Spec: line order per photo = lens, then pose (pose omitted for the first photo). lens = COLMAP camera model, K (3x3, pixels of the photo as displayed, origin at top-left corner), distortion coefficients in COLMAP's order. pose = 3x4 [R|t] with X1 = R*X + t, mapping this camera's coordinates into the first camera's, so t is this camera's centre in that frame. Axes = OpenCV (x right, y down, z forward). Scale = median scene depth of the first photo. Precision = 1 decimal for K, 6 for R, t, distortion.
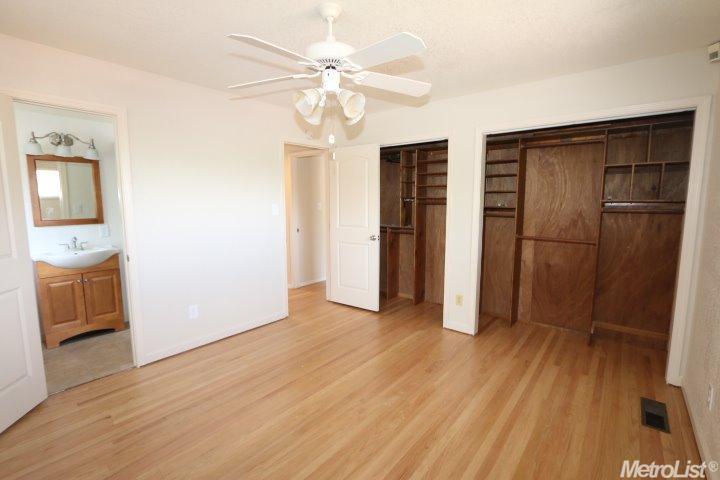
lens RADIAL K [[335.4, 0, 360.0], [0, 335.4, 240.0], [0, 0, 1]] dist [-0.003013, -0.000642]
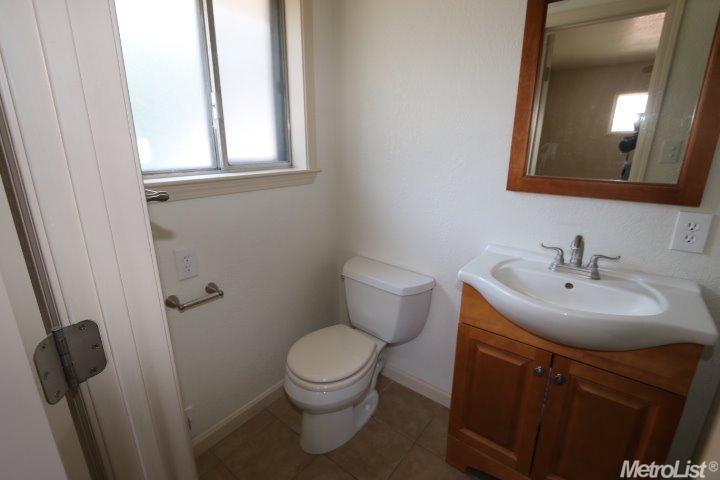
lens RADIAL K [[335.4, 0, 360.0], [0, 335.4, 240.0], [0, 0, 1]] dist [-0.003013, -0.000642]
pose [[0.031142, 0.283091, -0.958587, -0.570934], [-0.119393, 0.953239, 0.277633, -0.073045], [0.992359, 0.105803, 0.063485, 0.800331]]
